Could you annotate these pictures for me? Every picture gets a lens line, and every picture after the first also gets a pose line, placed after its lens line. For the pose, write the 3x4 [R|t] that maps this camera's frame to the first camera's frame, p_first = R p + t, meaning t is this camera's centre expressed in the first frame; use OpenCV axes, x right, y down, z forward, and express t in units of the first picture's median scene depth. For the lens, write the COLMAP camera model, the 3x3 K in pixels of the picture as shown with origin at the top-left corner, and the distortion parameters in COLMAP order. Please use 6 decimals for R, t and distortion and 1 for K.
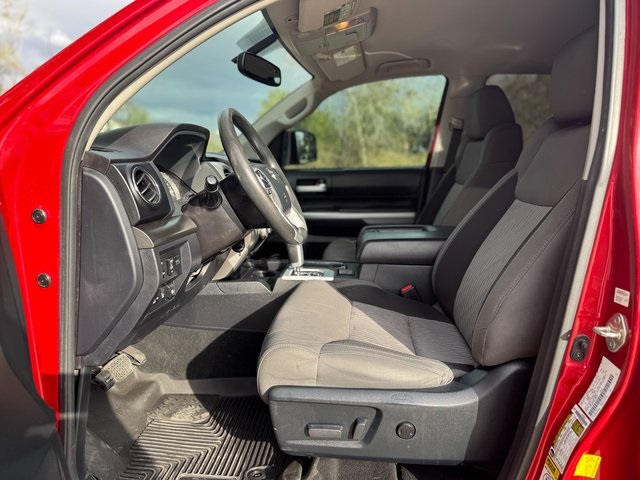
lens RADIAL K [[446.1, 0, 320.0], [0, 446.1, 240.0], [0, 0, 1]] dist [0.000836, 0.000004]
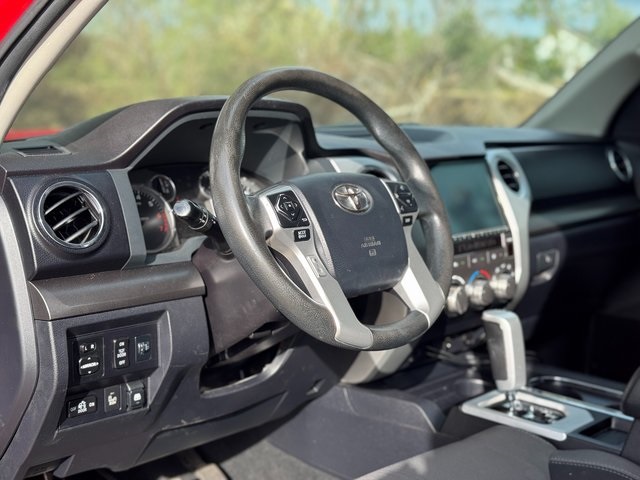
lens RADIAL K [[892.6, 0, 320.0], [0, 892.6, 240.0], [0, 0, 1]] dist [0.012247, 0.020779]
pose [[0.762137, 0.097151, -0.640085, 0.457645], [-0.114276, 0.993340, 0.014701, -0.102898], [0.637250, 0.061942, 0.768164, 0.214140]]
